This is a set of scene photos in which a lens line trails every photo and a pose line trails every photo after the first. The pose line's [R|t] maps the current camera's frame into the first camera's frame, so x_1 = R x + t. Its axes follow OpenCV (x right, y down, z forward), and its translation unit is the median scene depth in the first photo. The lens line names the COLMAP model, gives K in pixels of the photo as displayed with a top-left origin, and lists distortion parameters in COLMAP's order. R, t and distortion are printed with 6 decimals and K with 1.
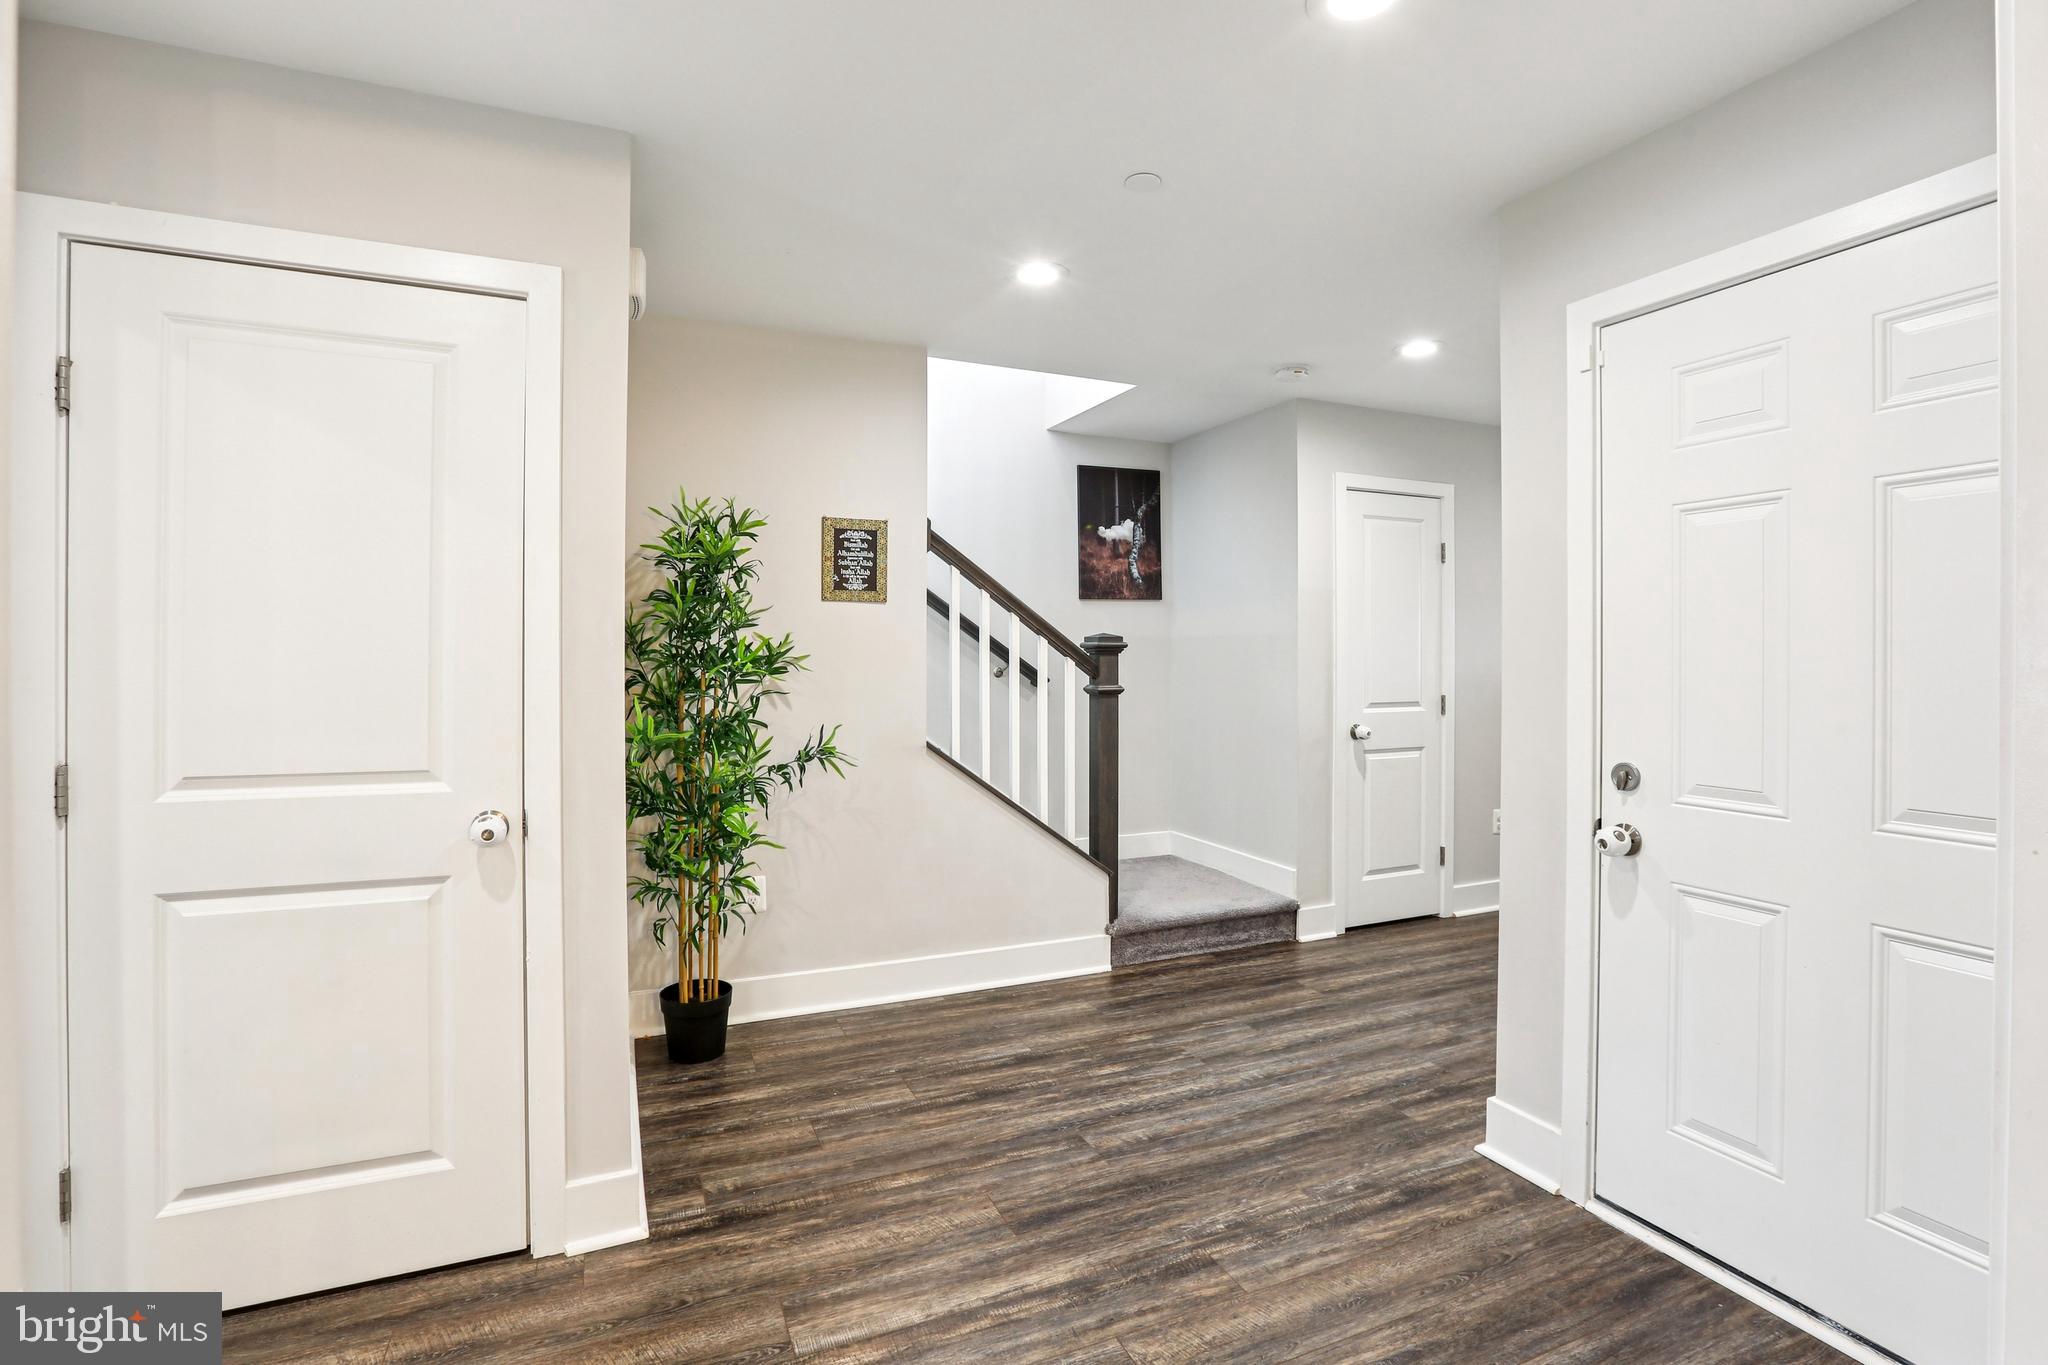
lens RADIAL K [[961.4, 0, 1023.8], [0, 961.4, 664.3], [0, 0, 1]] dist [-0.046517, 0.016633]
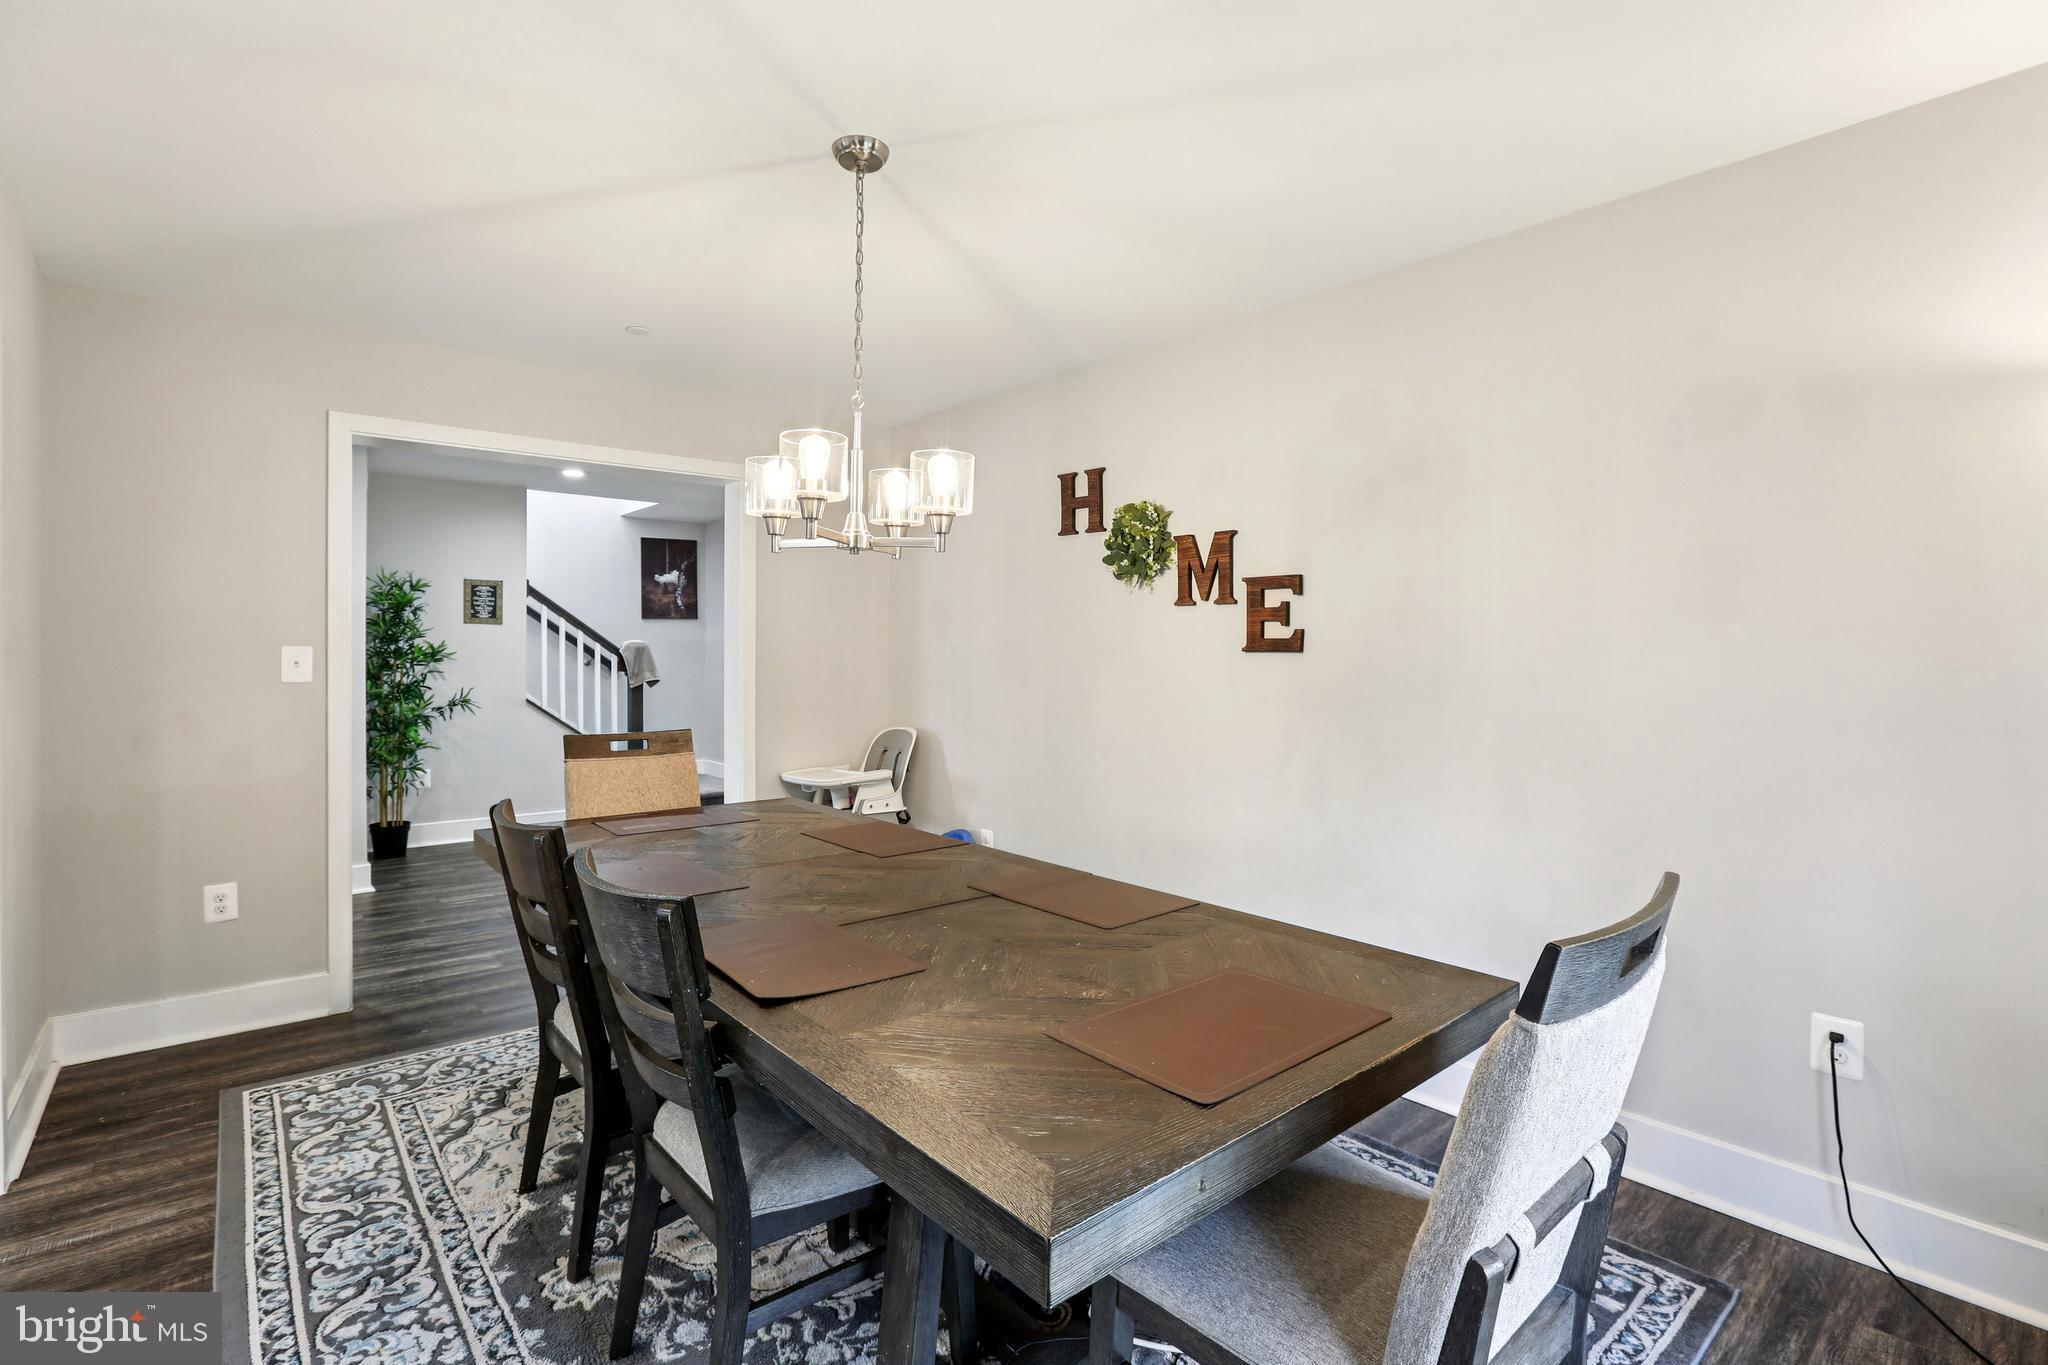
lens RADIAL K [[961.4, 0, 1023.8], [0, 961.4, 664.3], [0, 0, 1]] dist [-0.046517, 0.016633]
pose [[0.956097, -0.000357, 0.293051, 0.318723], [-0.000380, 0.999997, 0.002459, 0.010273], [-0.293051, -0.002462, 0.956094, -1.186950]]
